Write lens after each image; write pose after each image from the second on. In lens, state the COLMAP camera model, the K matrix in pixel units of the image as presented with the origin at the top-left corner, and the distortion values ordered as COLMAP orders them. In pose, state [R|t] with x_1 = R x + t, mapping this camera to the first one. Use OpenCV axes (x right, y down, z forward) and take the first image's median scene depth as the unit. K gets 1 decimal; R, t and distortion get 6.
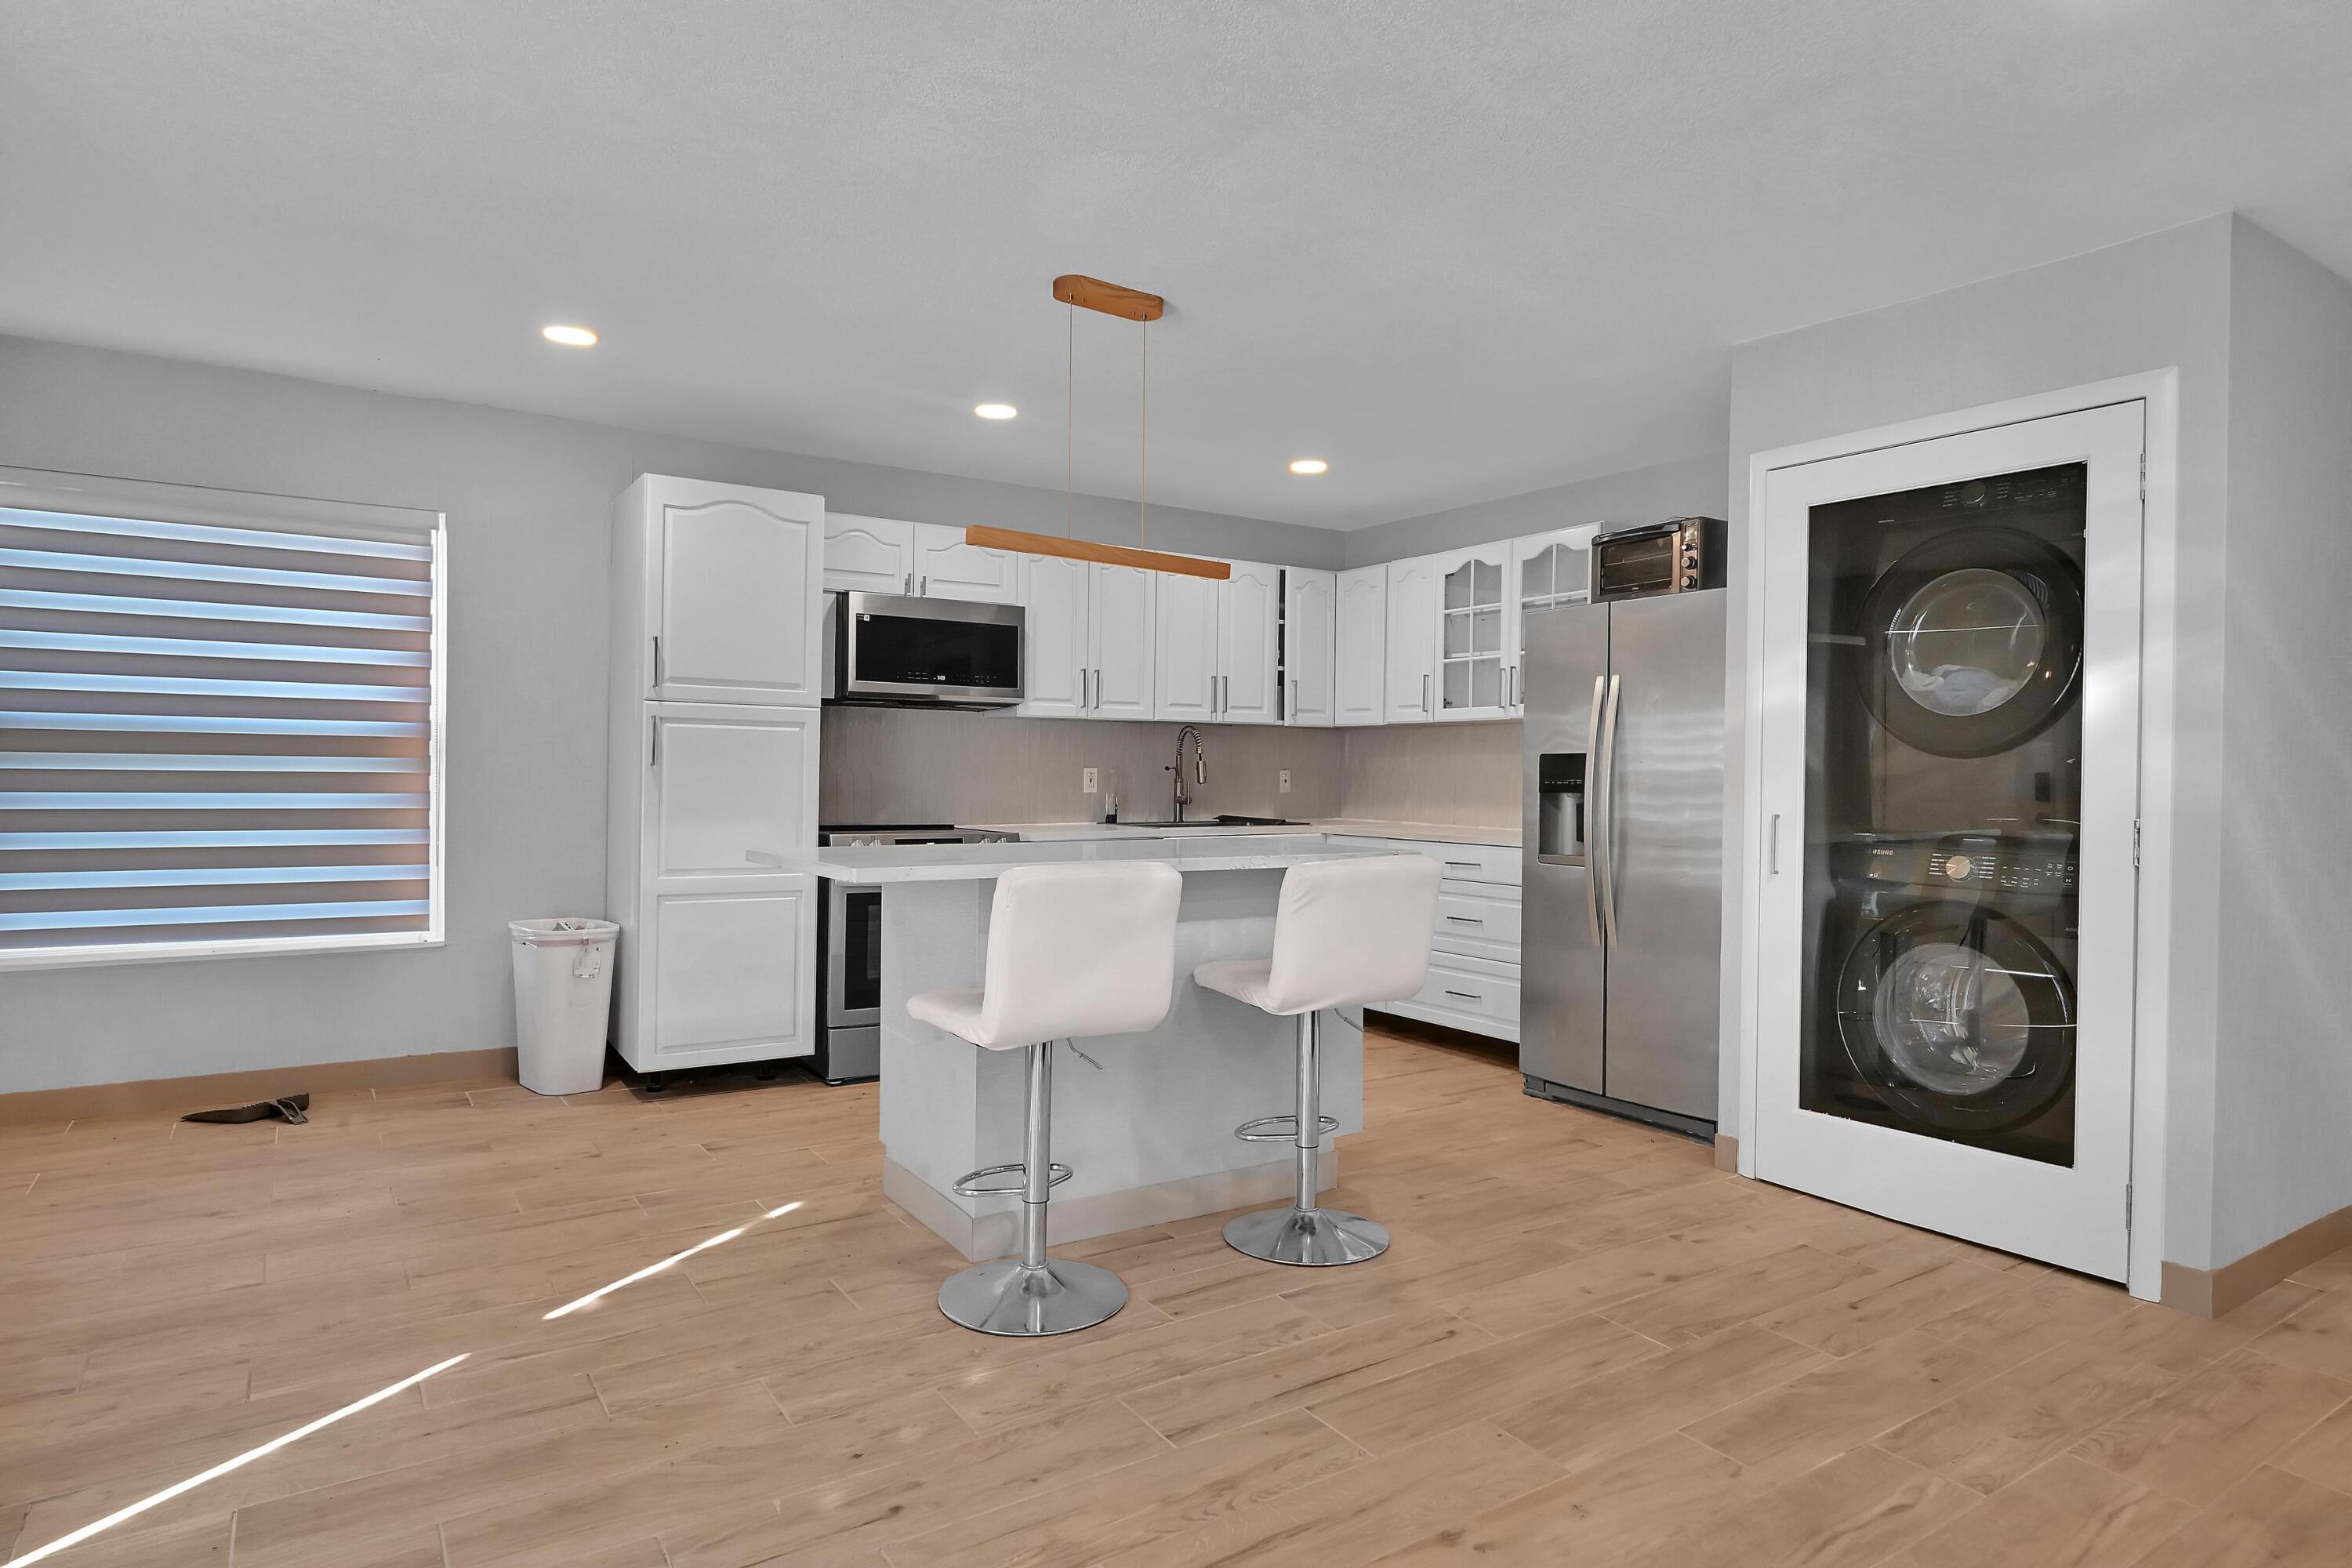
lens RADIAL K [[1310.8, 0, 1176.0], [0, 1310.8, 784.0], [0, 0, 1]] dist [-0.001028, 0.000315]
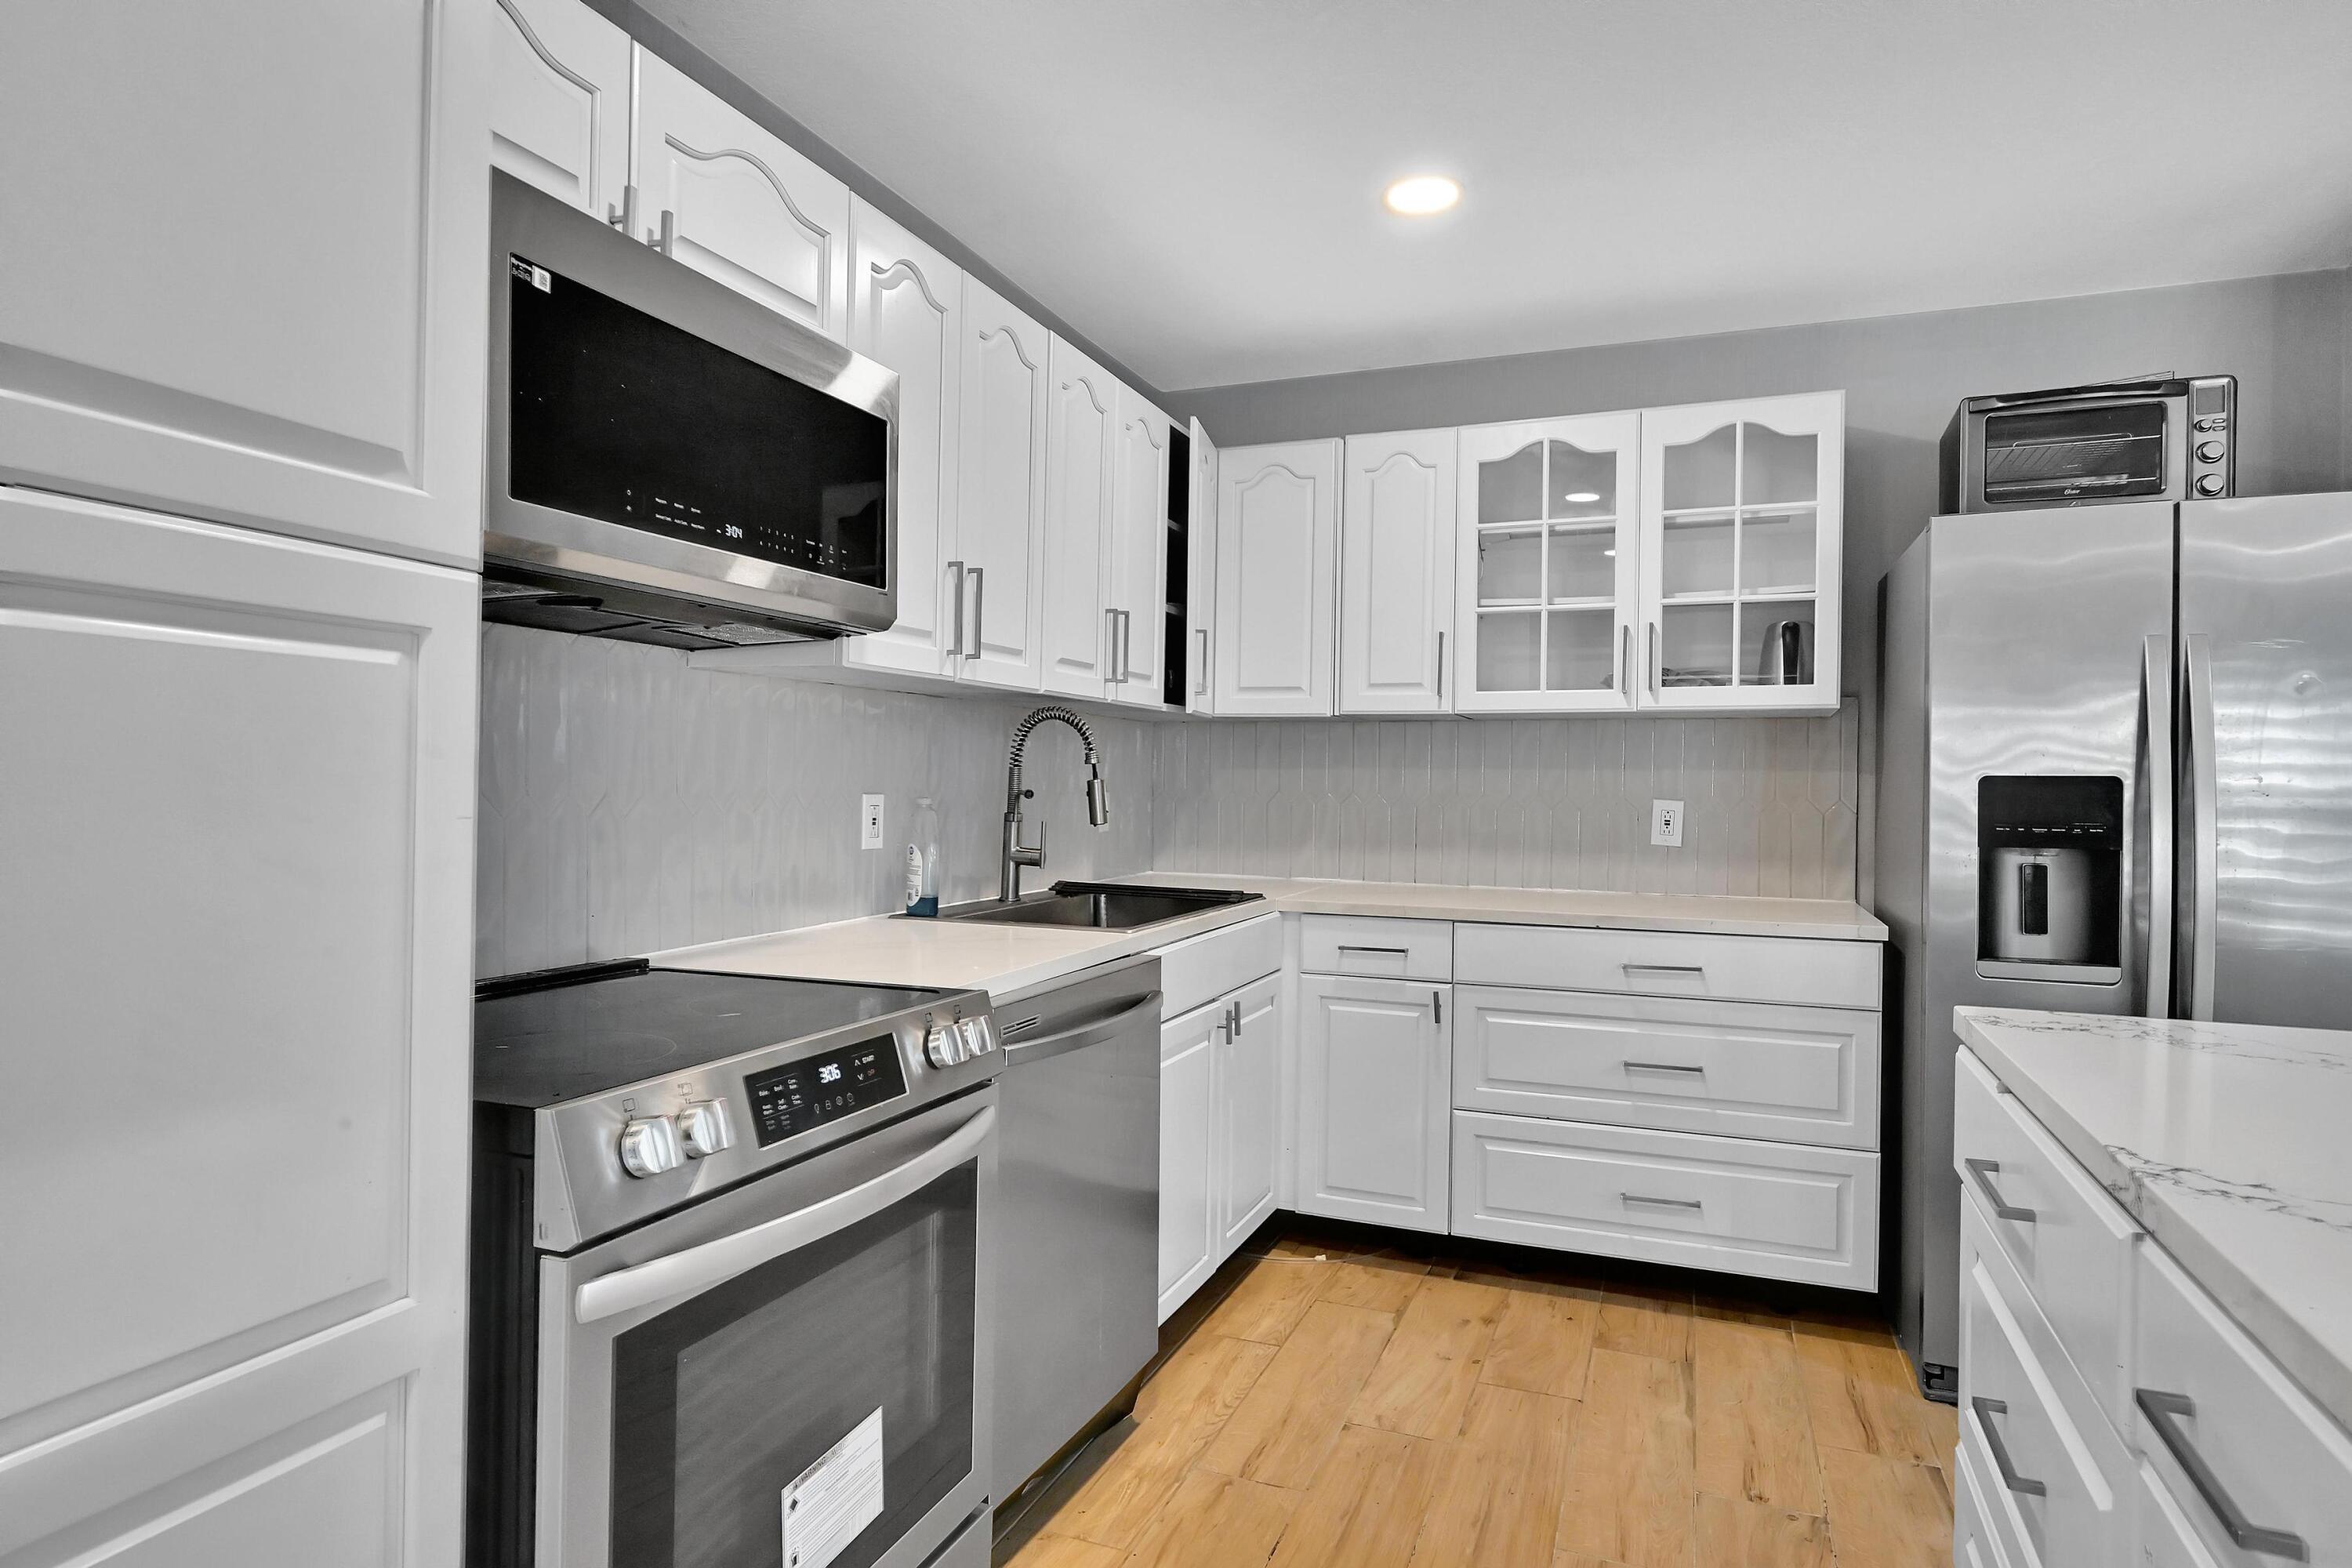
lens RADIAL K [[1310.8, 0, 1176.0], [0, 1310.8, 784.0], [0, 0, 1]] dist [-0.001028, 0.000315]
pose [[0.823640, -0.001830, 0.567110, -0.263970], [0.001880, 0.999998, 0.000496, -0.017760], [-0.567109, 0.000658, 0.823642, 0.646020]]
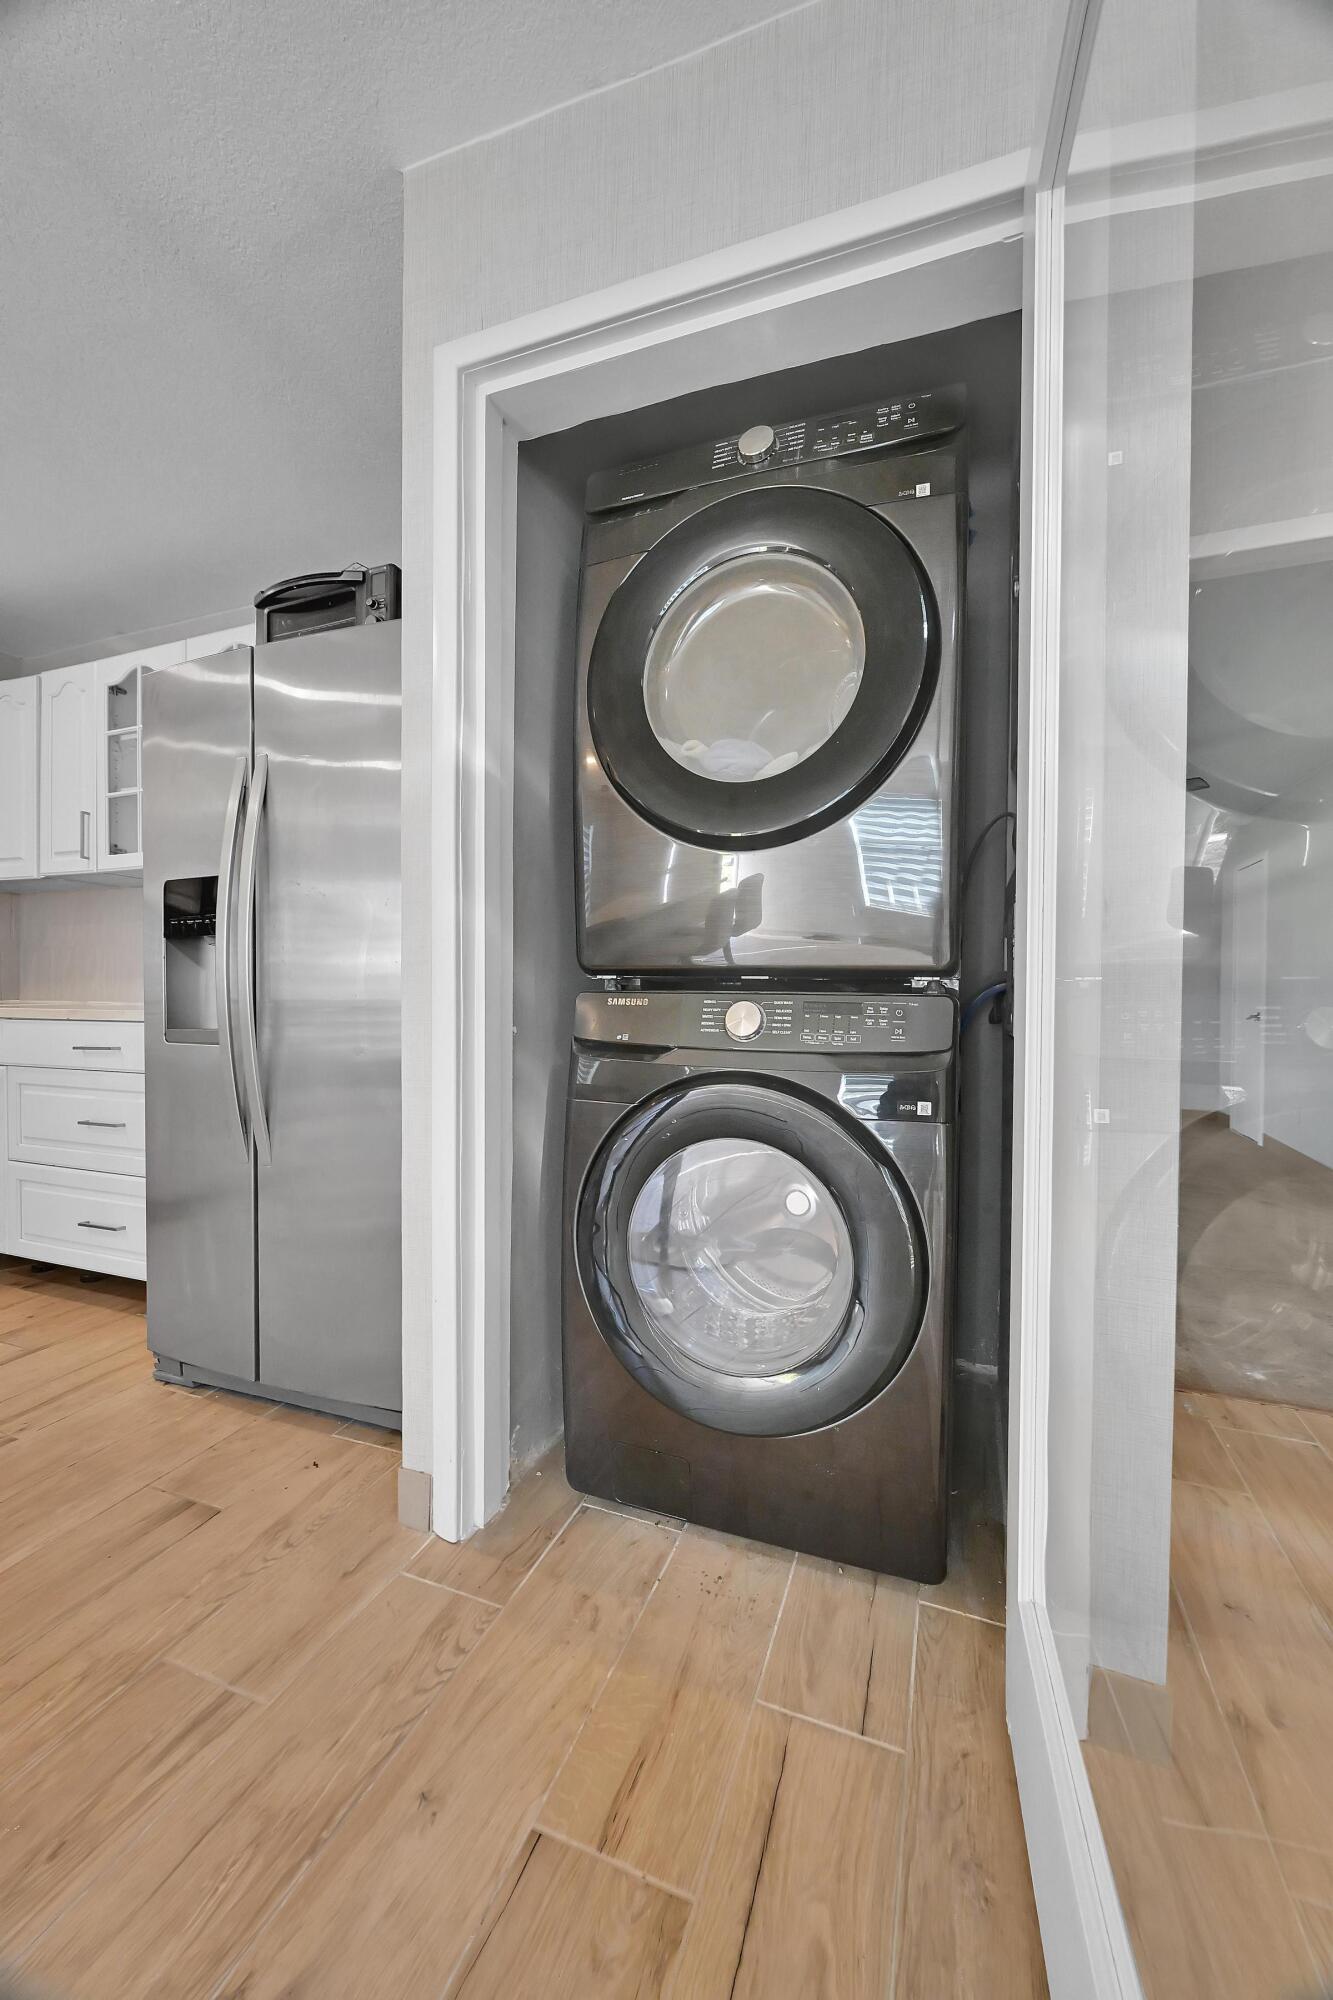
lens RADIAL K [[774.5, 0, 666.5], [0, 774.5, 1000.0], [0, 0, 1]] dist [0.001066, 0.000193]
pose [[0.809522, -0.016186, 0.586866, 0.219015], [0.010642, 0.999860, 0.012896, 0.031020], [-0.586993, -0.004194, 0.809581, 0.455766]]
